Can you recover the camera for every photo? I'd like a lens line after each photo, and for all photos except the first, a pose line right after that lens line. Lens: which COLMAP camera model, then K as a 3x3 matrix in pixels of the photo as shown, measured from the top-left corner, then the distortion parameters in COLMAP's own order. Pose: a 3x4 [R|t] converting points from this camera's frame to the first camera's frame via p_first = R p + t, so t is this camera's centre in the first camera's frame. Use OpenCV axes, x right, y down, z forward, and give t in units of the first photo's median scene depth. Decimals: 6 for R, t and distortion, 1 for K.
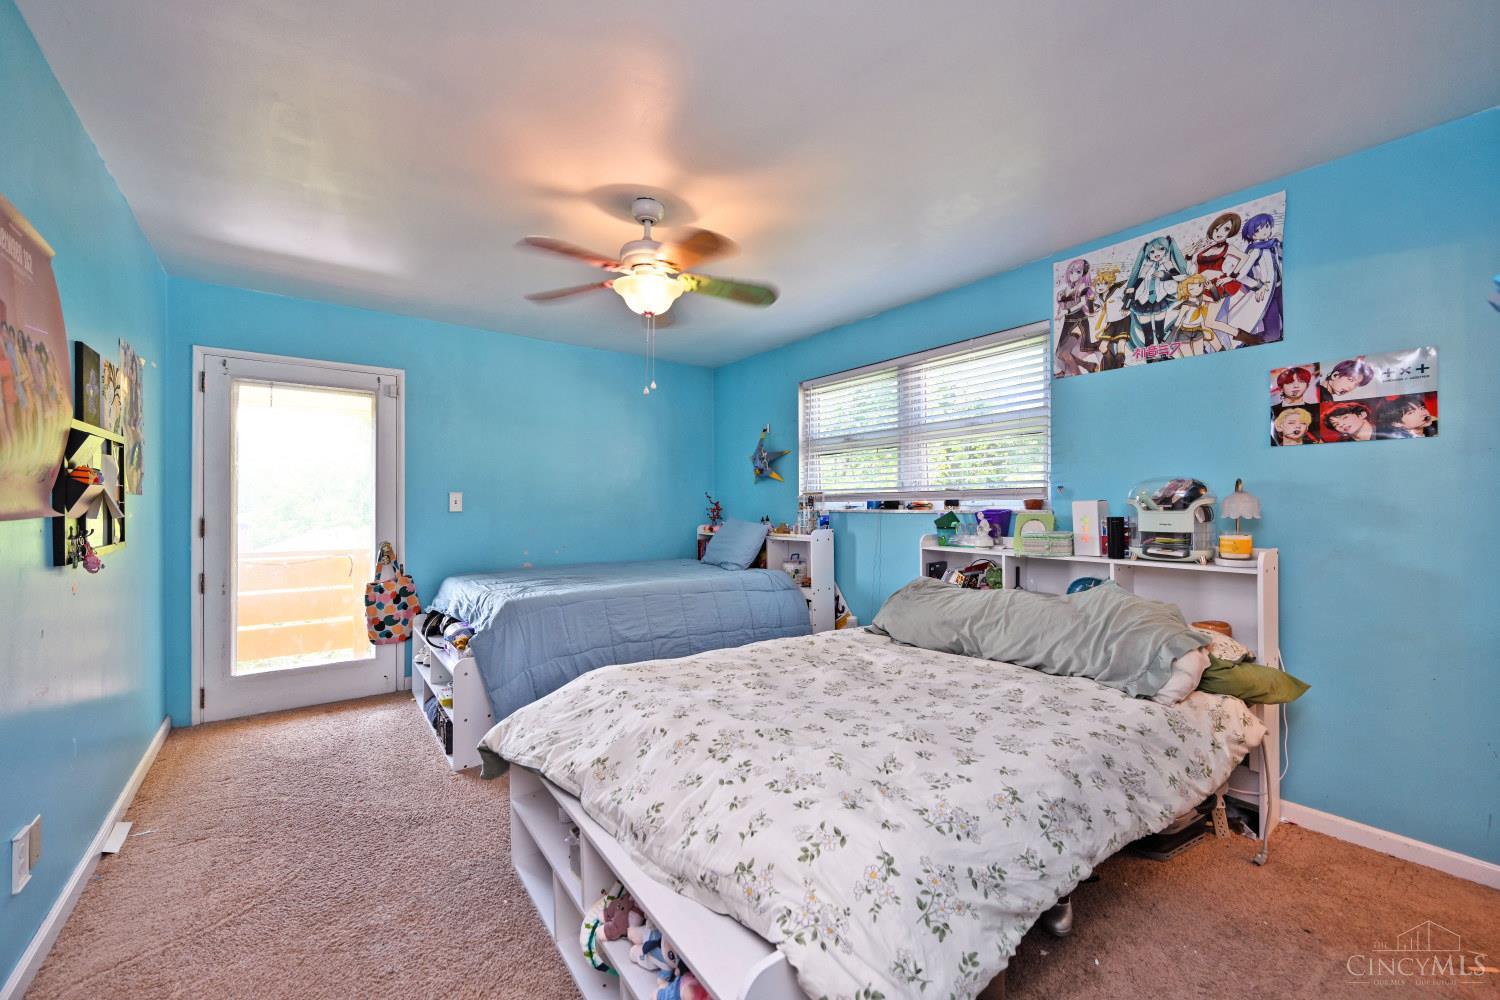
lens RADIAL K [[592.2, 0, 742.7], [0, 592.2, 502.4], [0, 0, 1]] dist [-0.000634, 0.000274]
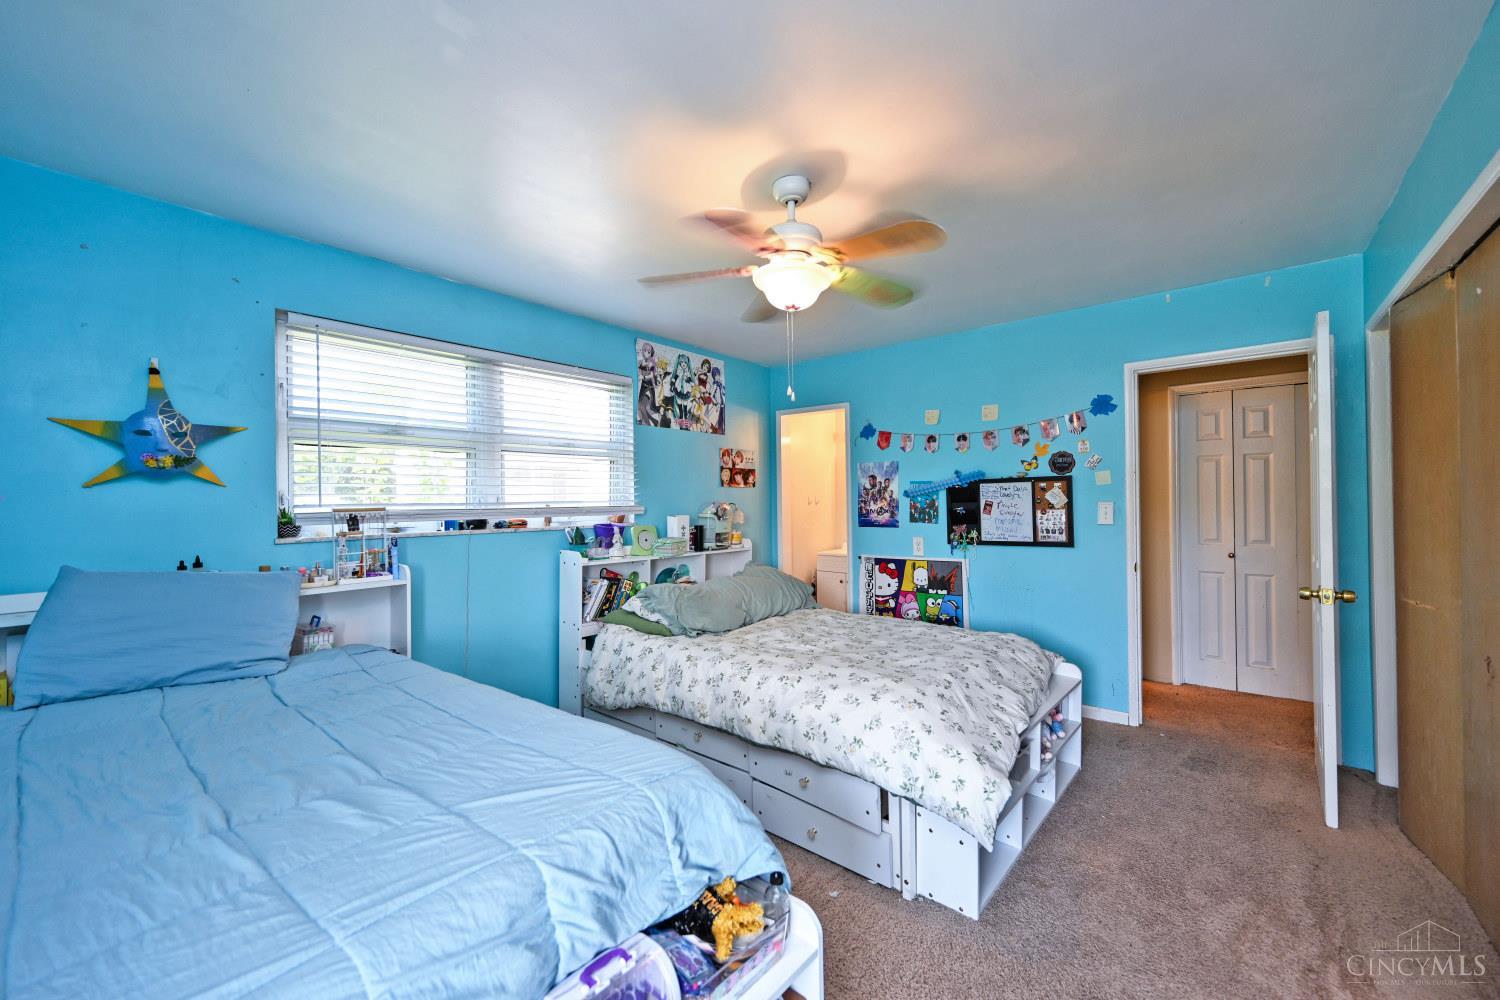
lens RADIAL K [[592.2, 0, 742.6], [0, 592.2, 498.5], [0, 0, 1]] dist [-0.000634, 0.000274]
pose [[-0.225893, 0.021284, 0.973919, -0.905354], [0.016315, 0.999704, -0.018063, -0.015265], [-0.974015, 0.011809, -0.226174, 1.185956]]
